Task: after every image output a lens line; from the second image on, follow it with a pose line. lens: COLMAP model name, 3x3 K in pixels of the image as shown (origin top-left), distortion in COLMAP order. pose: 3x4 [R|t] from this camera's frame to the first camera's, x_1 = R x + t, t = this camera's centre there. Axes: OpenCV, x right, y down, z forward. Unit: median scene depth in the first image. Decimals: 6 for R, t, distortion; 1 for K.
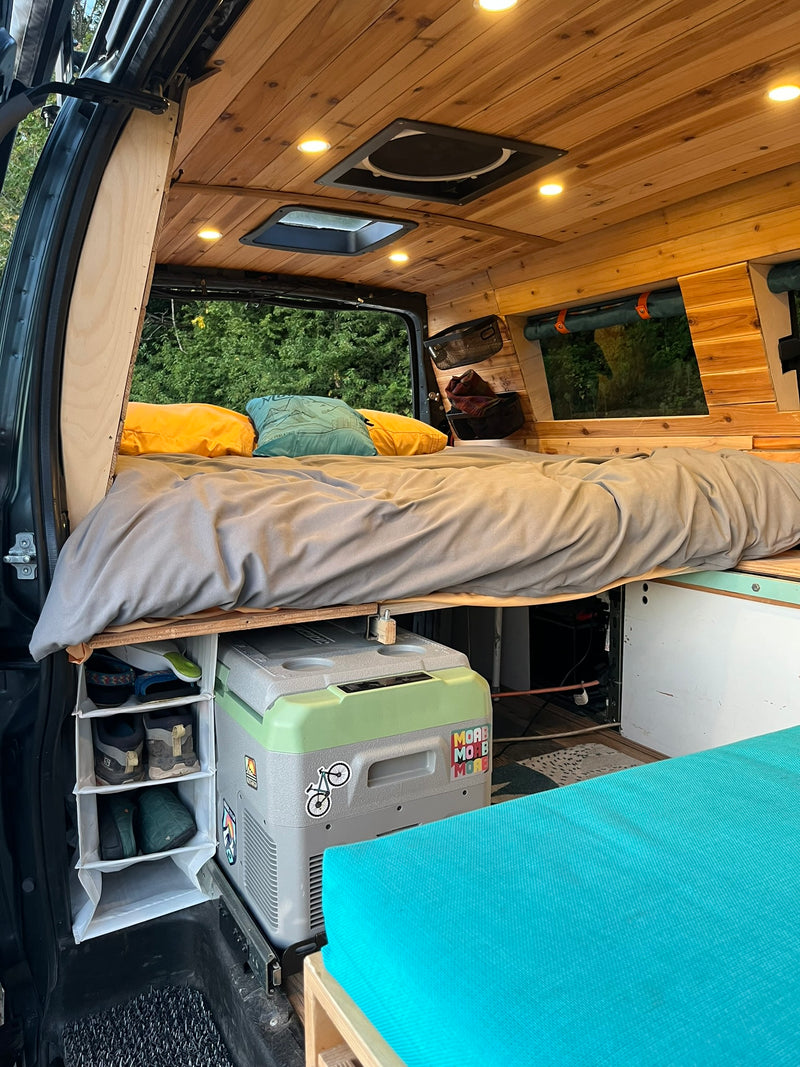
lens RADIAL K [[807.6, 0, 400.0], [0, 807.6, 533.5], [0, 0, 1]] dist [0.056617, -0.063058]
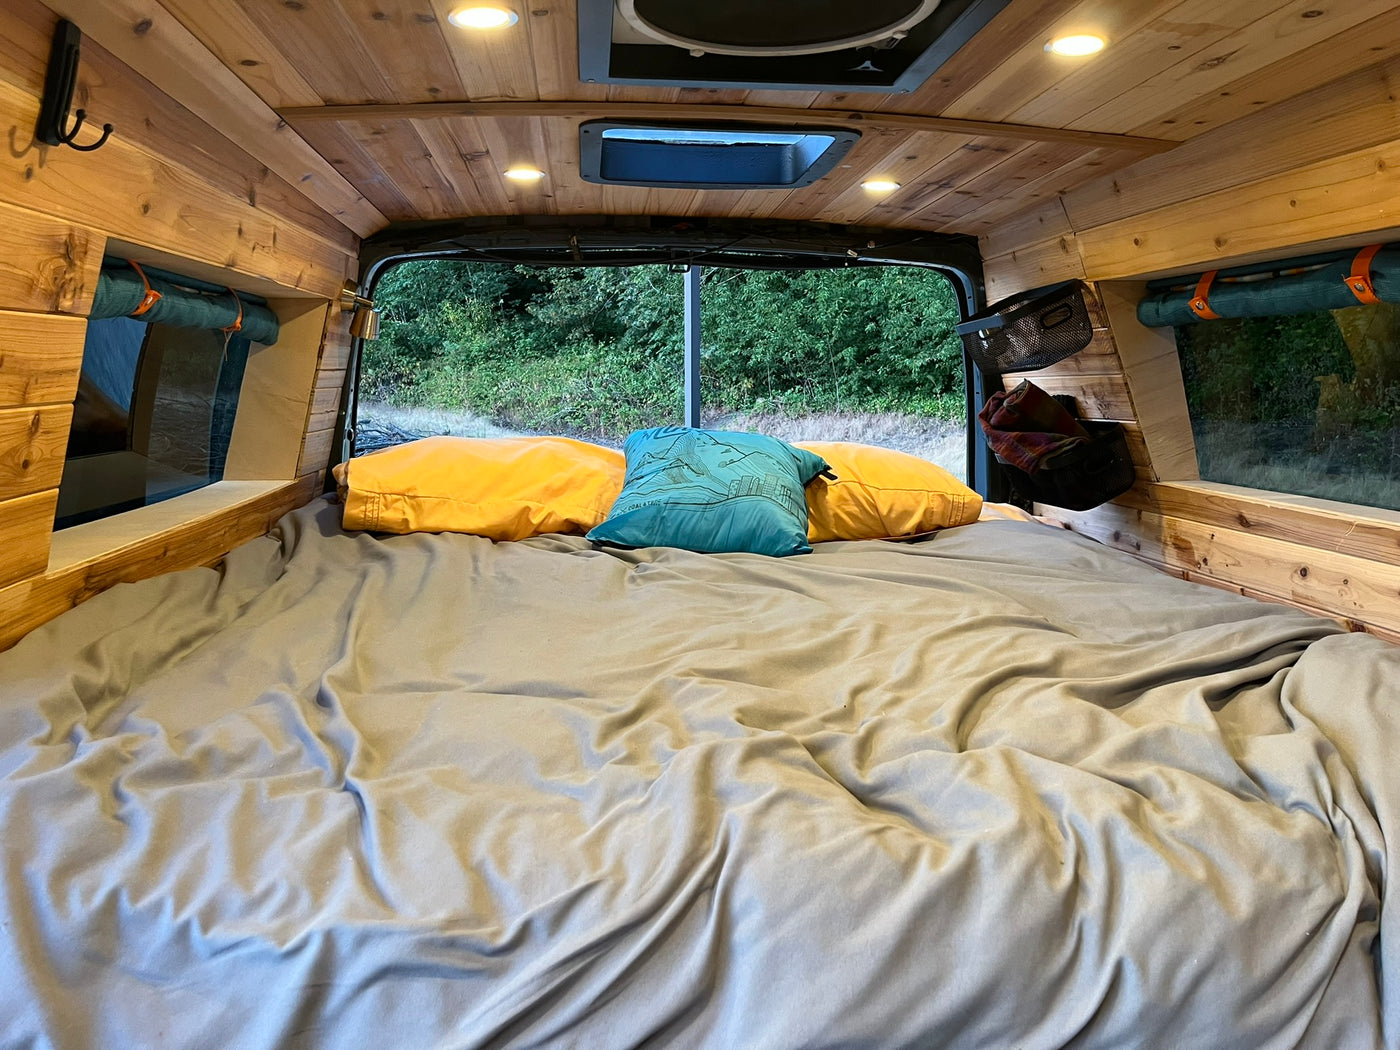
lens RADIAL K [[1059.6, 0, 700.0], [0, 1059.6, 525.0], [0, 0, 1]] dist [0.056617, -0.063058]
pose [[0.922396, 0.067952, -0.380222, 0.174020], [-0.060641, 0.997672, 0.031189, -0.124563], [0.381456, -0.005712, 0.924369, 0.284127]]
